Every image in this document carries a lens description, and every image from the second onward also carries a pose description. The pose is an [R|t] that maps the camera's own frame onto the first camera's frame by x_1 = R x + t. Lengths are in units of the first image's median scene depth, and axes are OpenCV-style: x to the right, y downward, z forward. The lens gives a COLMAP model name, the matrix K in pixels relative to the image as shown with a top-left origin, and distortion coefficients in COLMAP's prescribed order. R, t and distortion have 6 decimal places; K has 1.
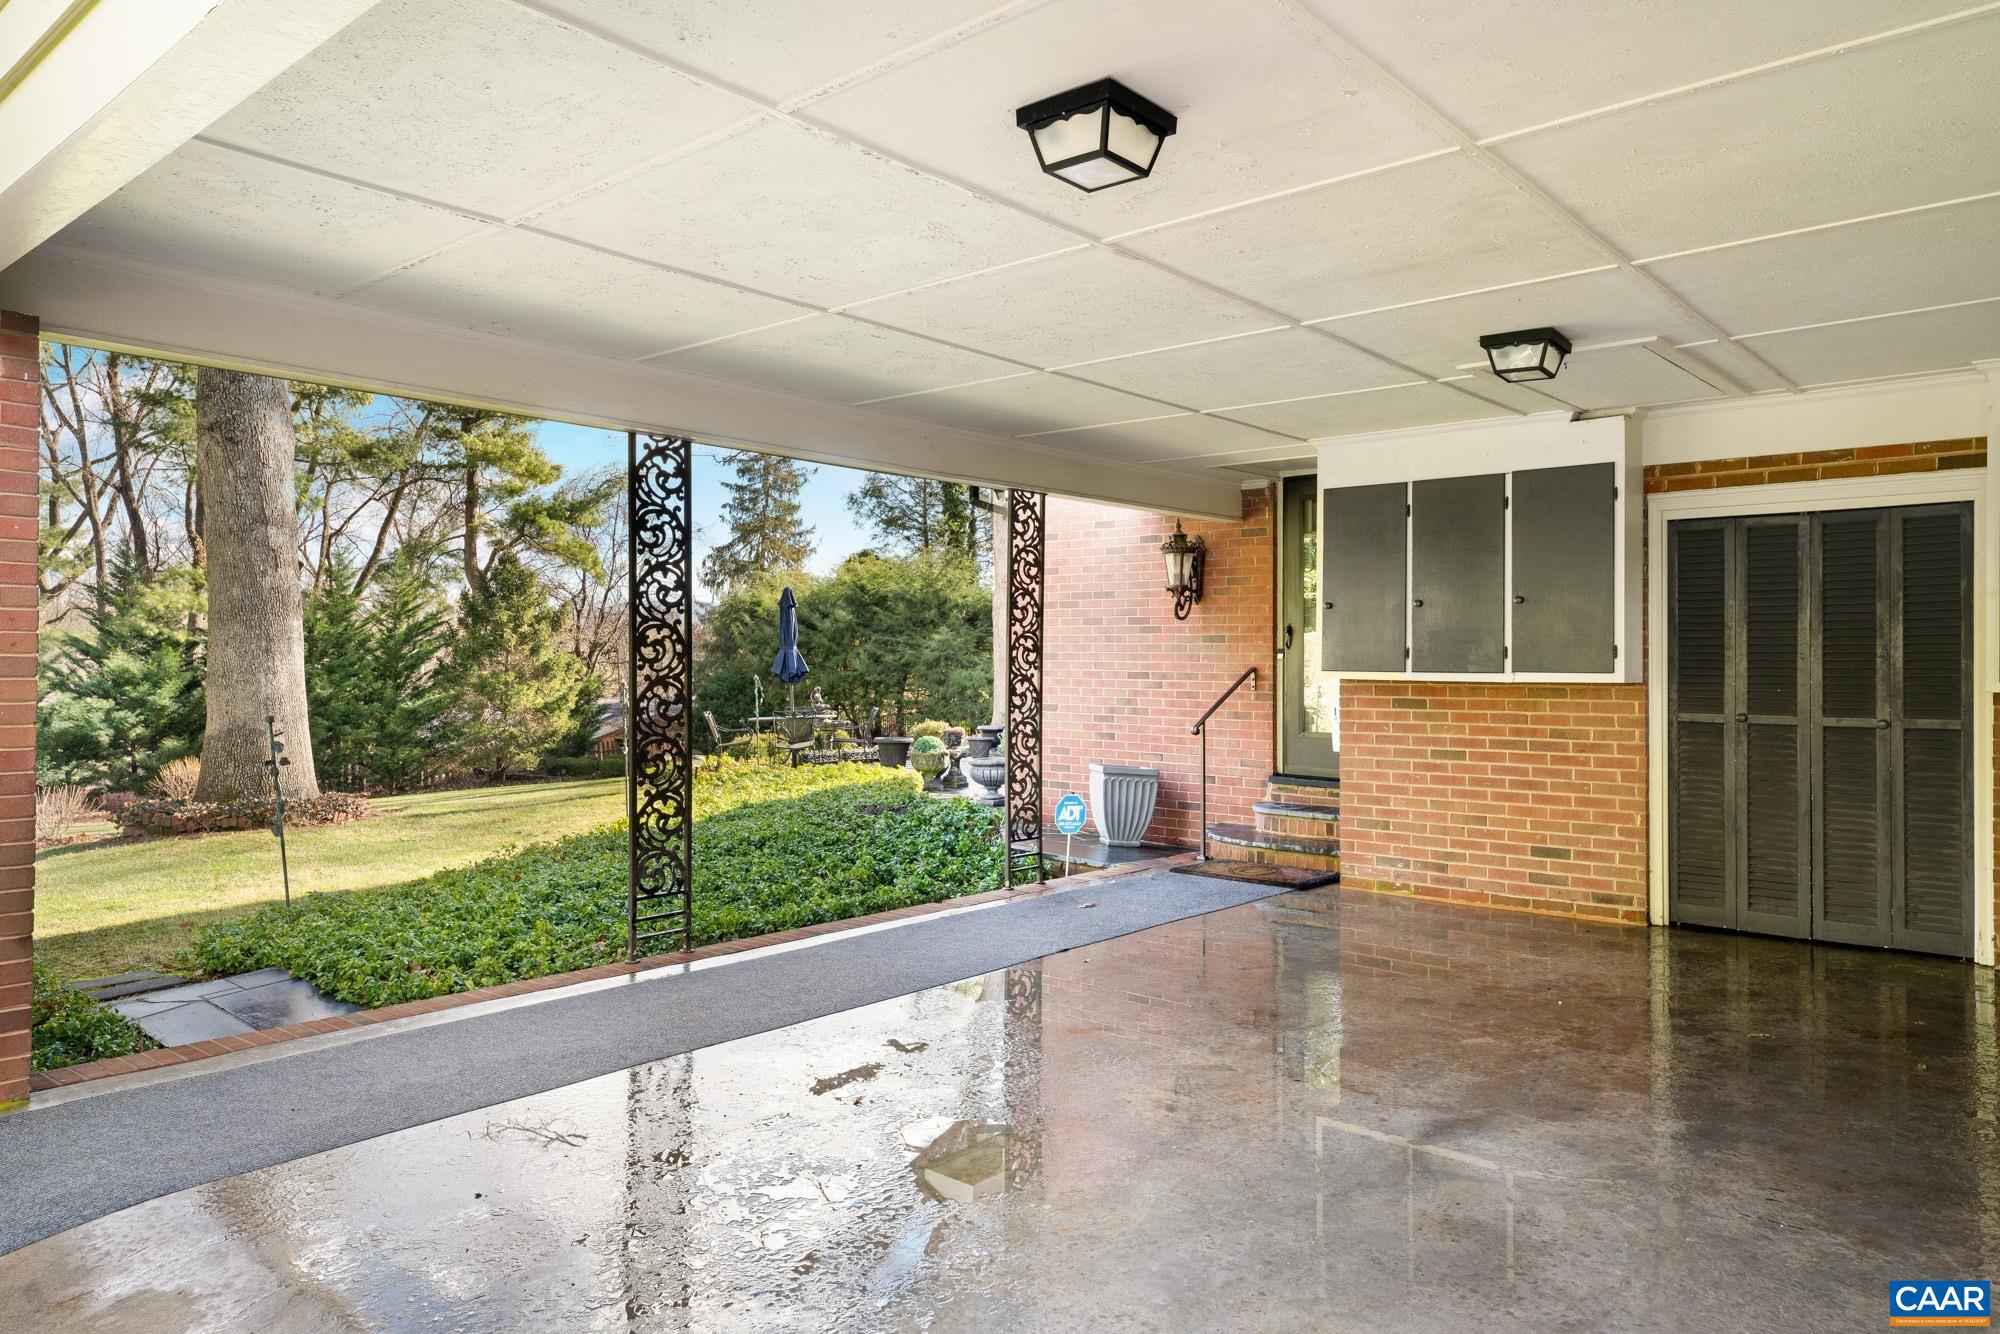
lens RADIAL K [[1341.4, 0, 1001.2], [0, 1341.4, 688.7], [0, 0, 1]] dist [-0.056800, 0.053565]
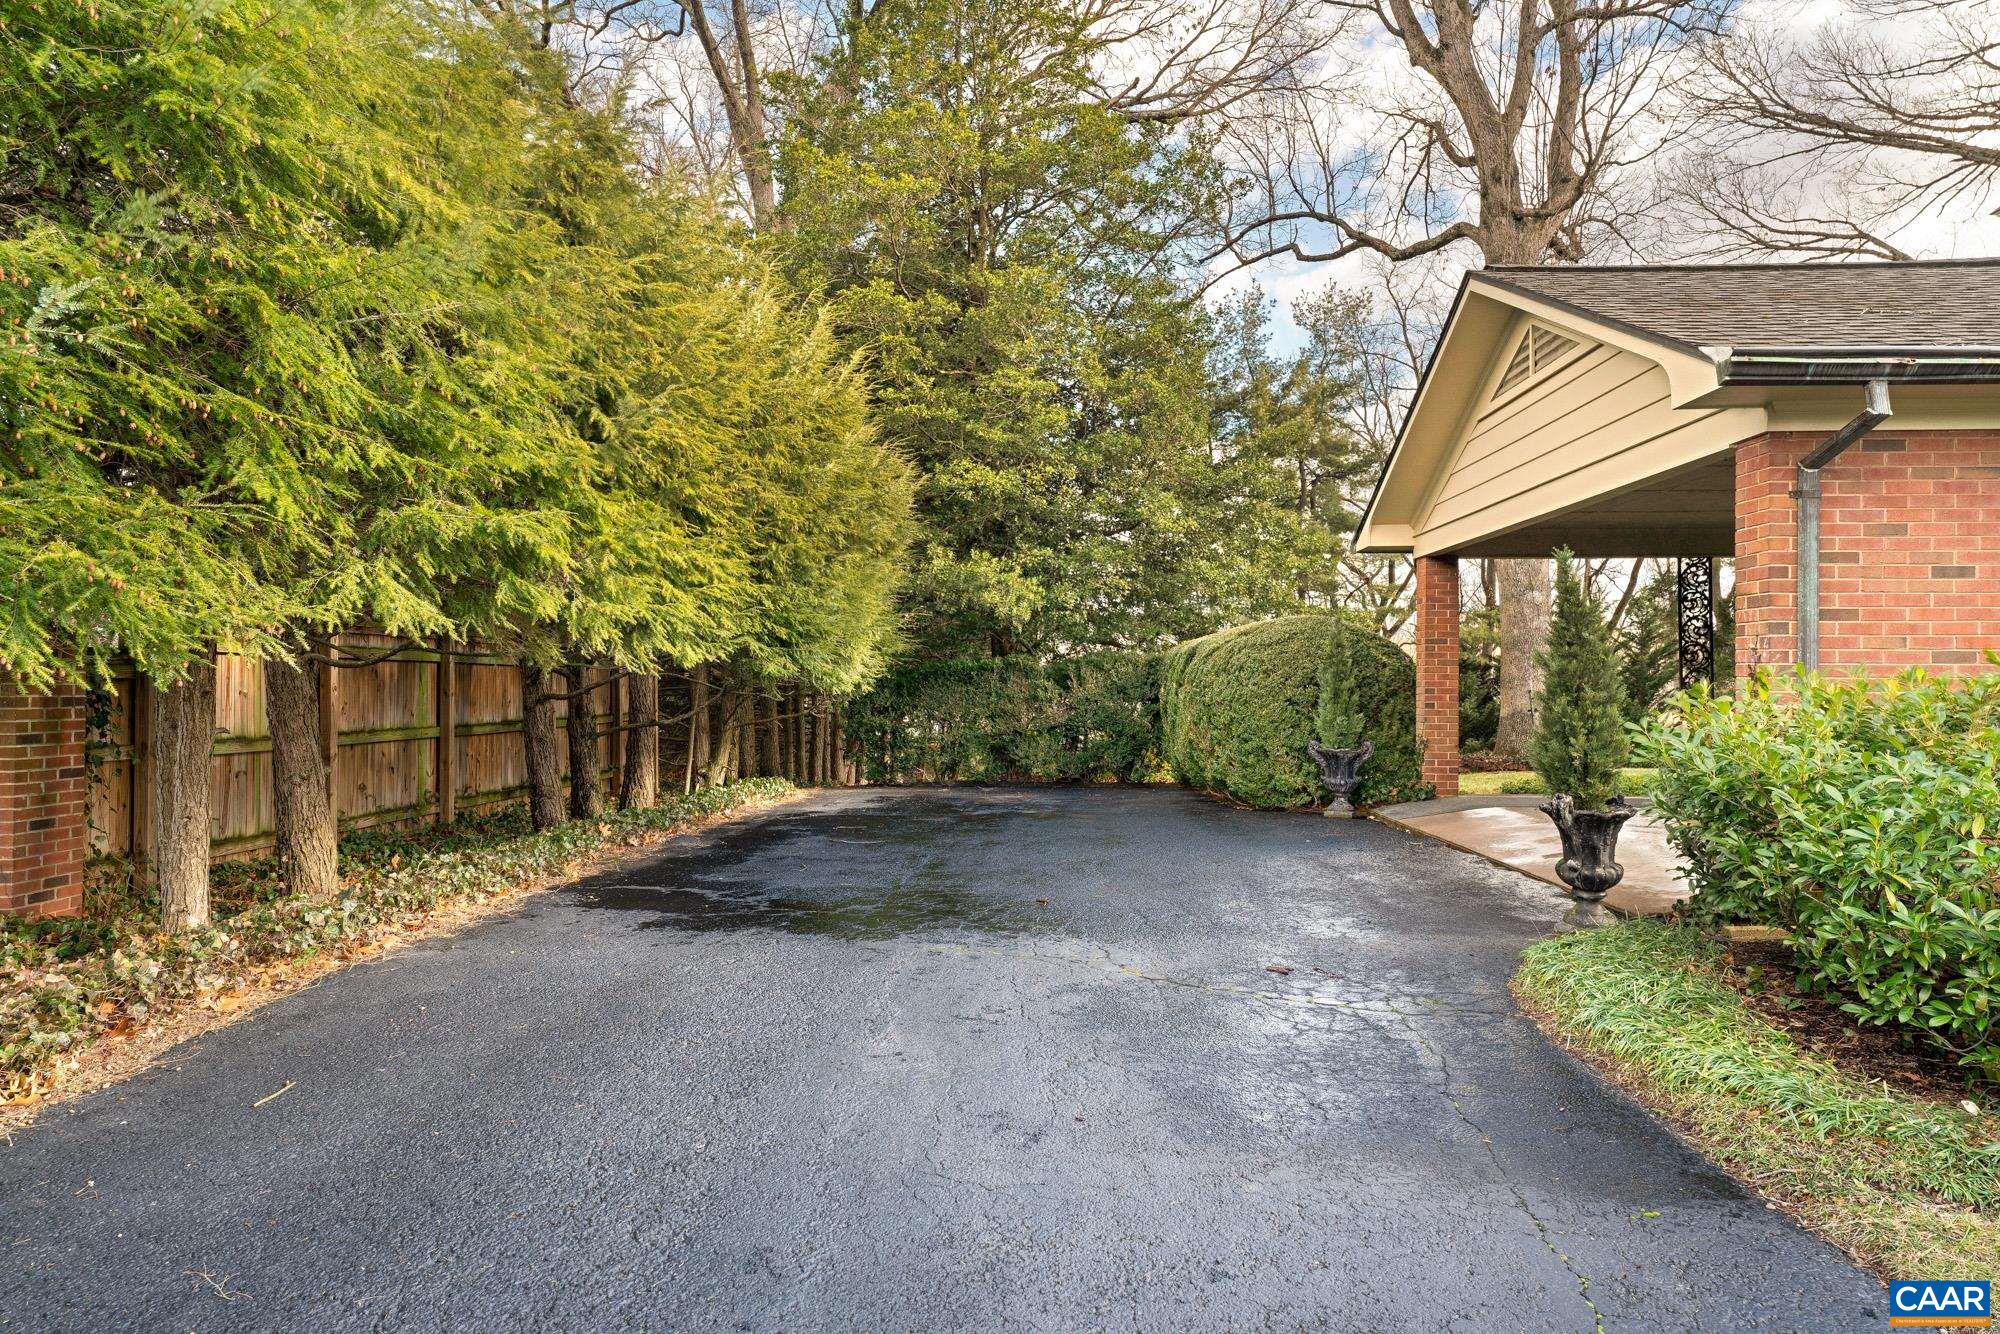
lens RADIAL K [[1341.4, 0, 1001.2], [0, 1341.4, 688.7], [0, 0, 1]] dist [-0.056800, 0.053565]
pose [[0.626266, -0.002132, -0.779607, 0.099158], [-0.014063, 0.999803, -0.014031, 0.009720], [0.779483, 0.019750, 0.626112, -0.169719]]
